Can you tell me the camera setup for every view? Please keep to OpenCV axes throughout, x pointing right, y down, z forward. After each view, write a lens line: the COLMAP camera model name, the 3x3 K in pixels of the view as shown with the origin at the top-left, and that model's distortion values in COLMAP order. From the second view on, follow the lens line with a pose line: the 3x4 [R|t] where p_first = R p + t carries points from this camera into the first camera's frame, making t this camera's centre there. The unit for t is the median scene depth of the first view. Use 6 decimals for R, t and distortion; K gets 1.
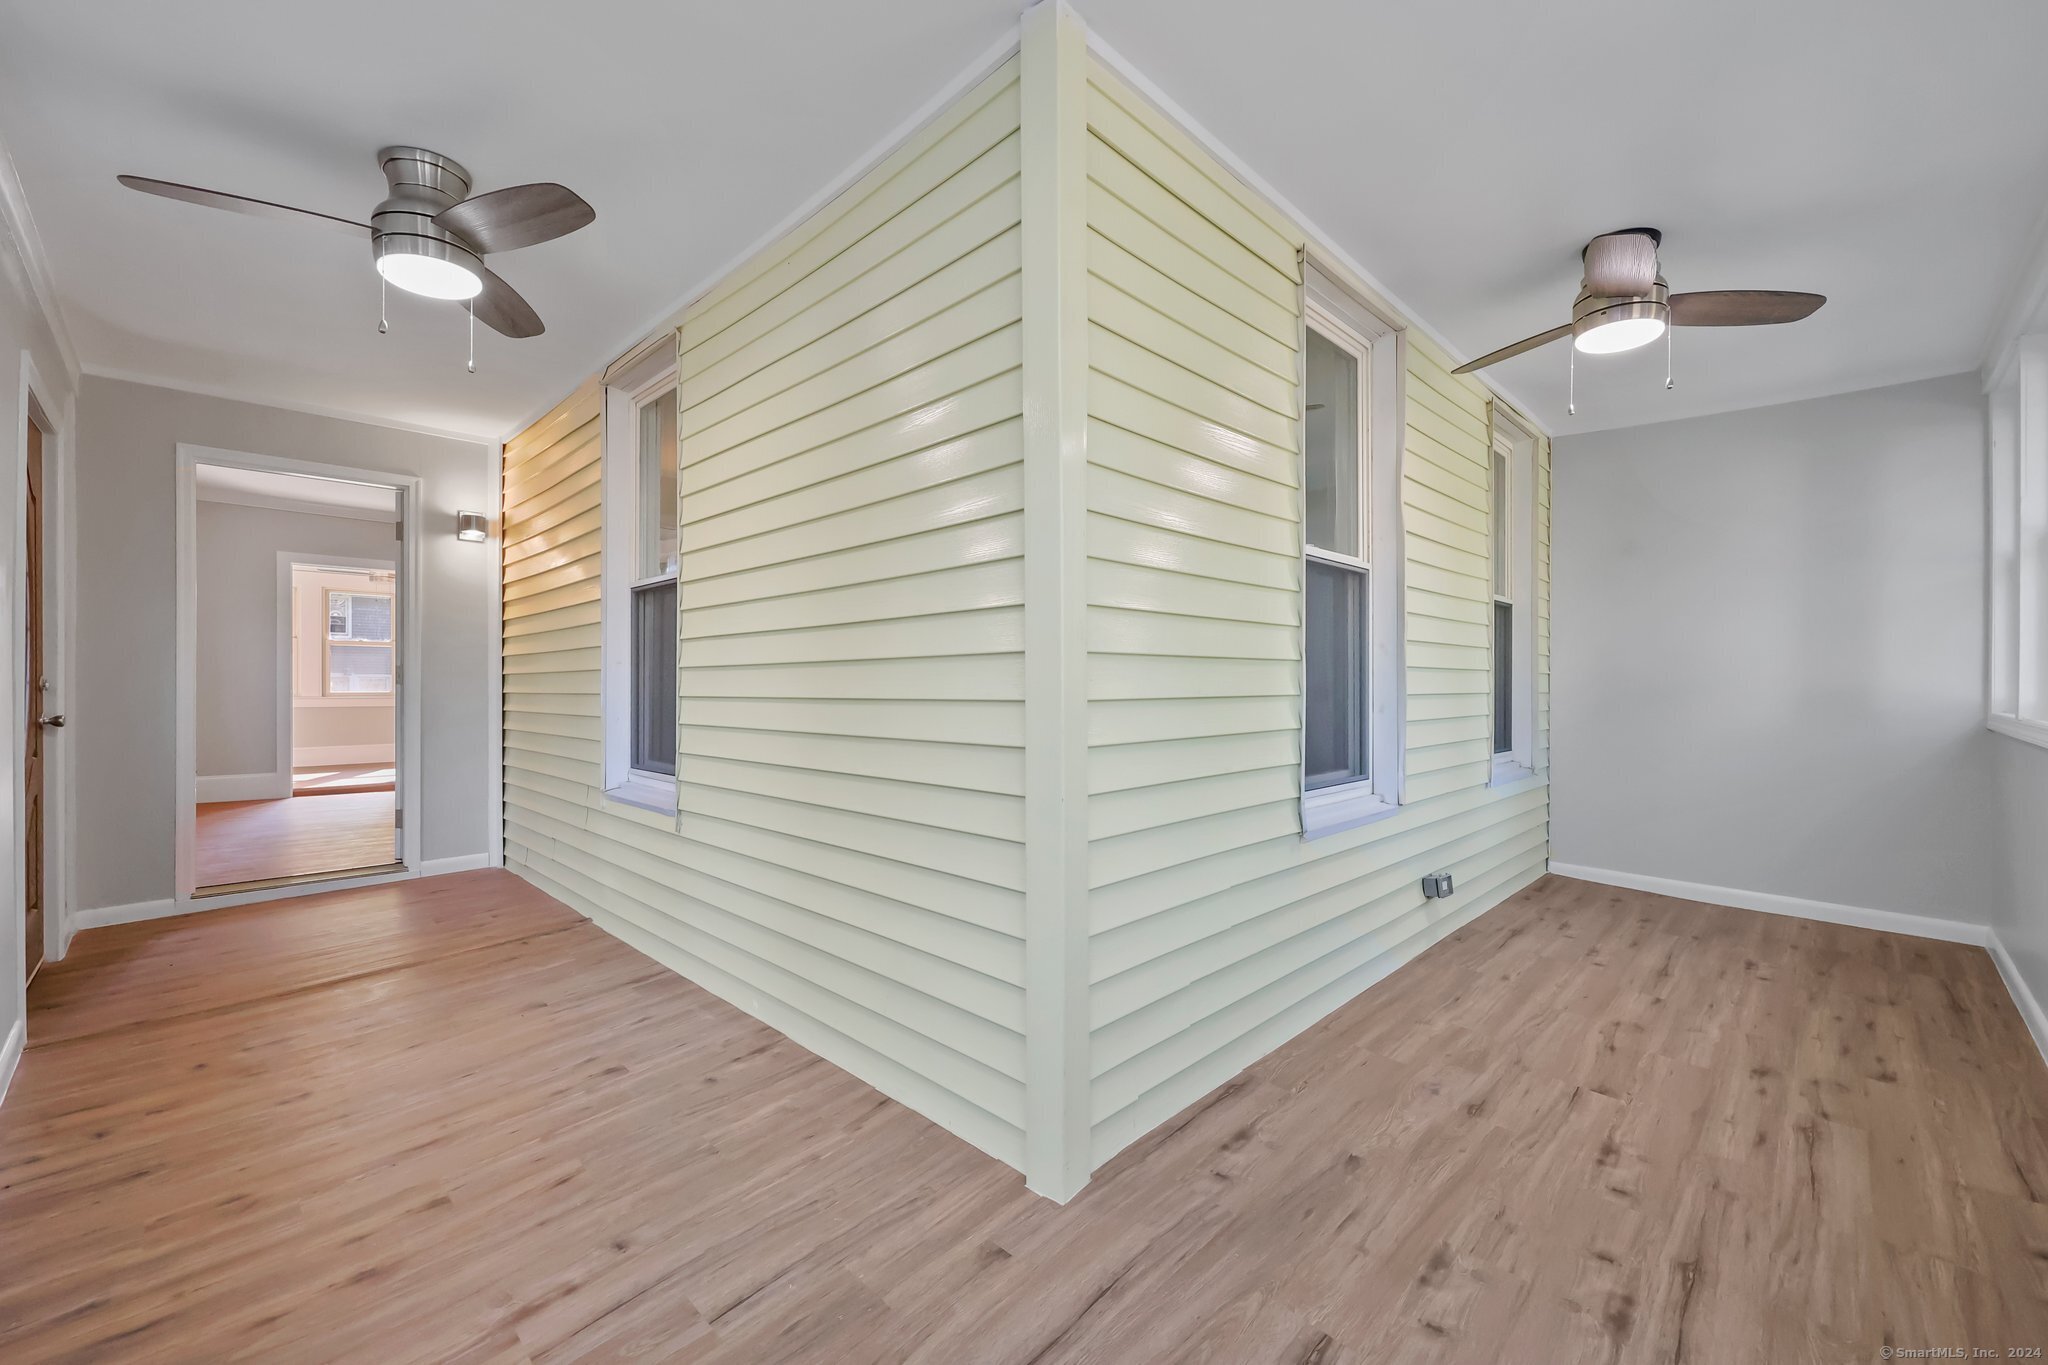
lens RADIAL K [[820.9, 0, 1030.3], [0, 820.9, 680.5], [0, 0, 1]] dist [-0.000096, -0.000277]
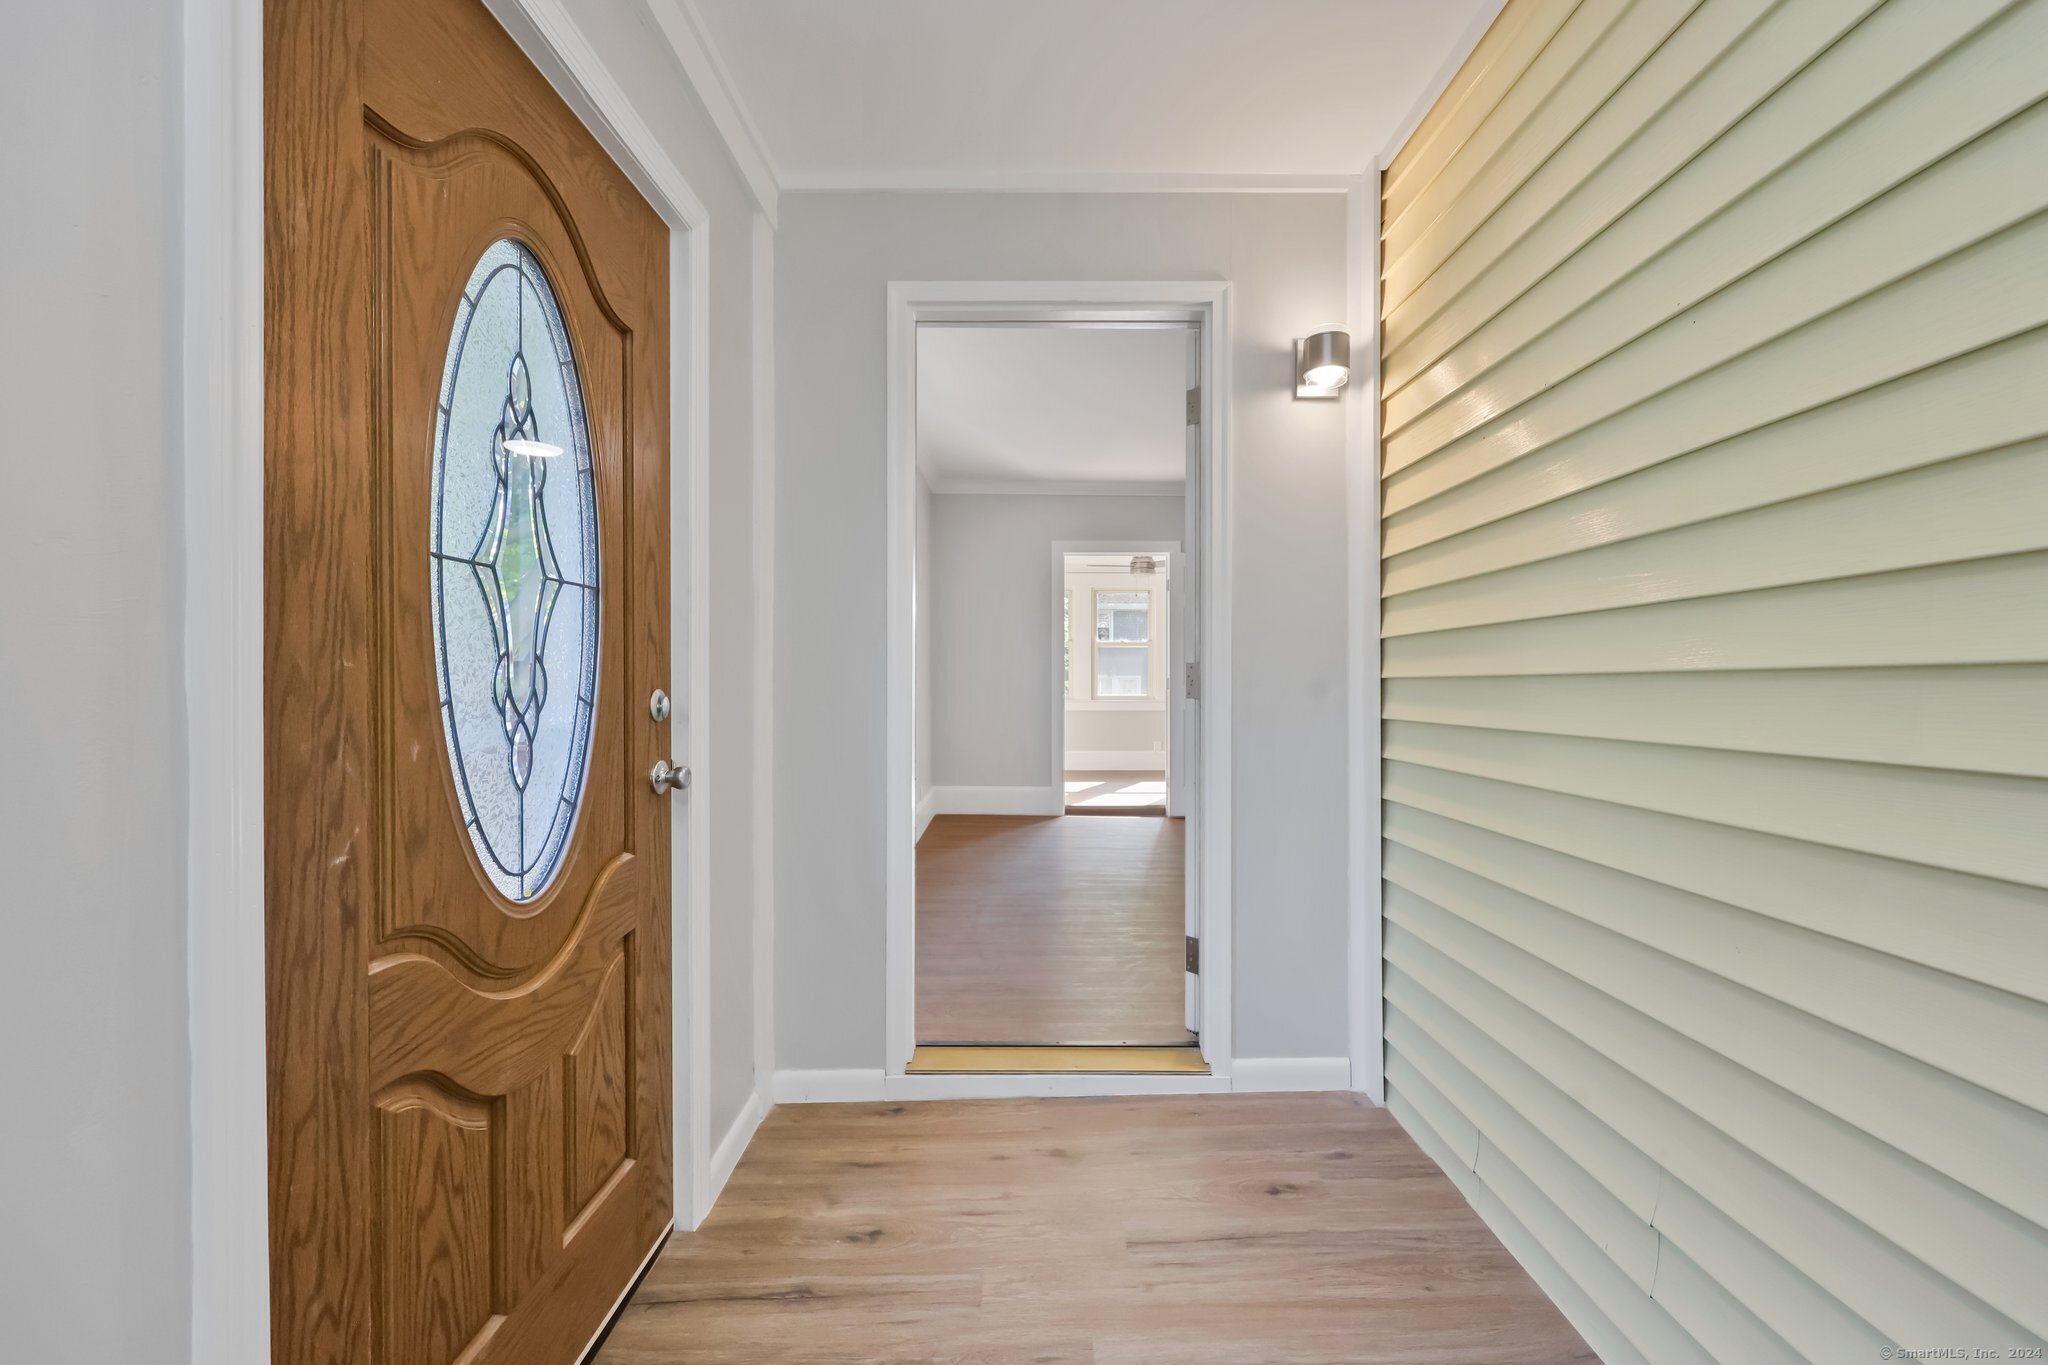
lens RADIAL K [[820.9, 0, 1030.3], [0, 820.9, 680.5], [0, 0, 1]] dist [-0.000096, -0.000277]
pose [[0.703748, -0.000184, -0.710450, -0.456715], [0.003184, 0.999991, 0.002895, -0.007738], [0.710443, -0.004299, 0.703742, 0.542071]]
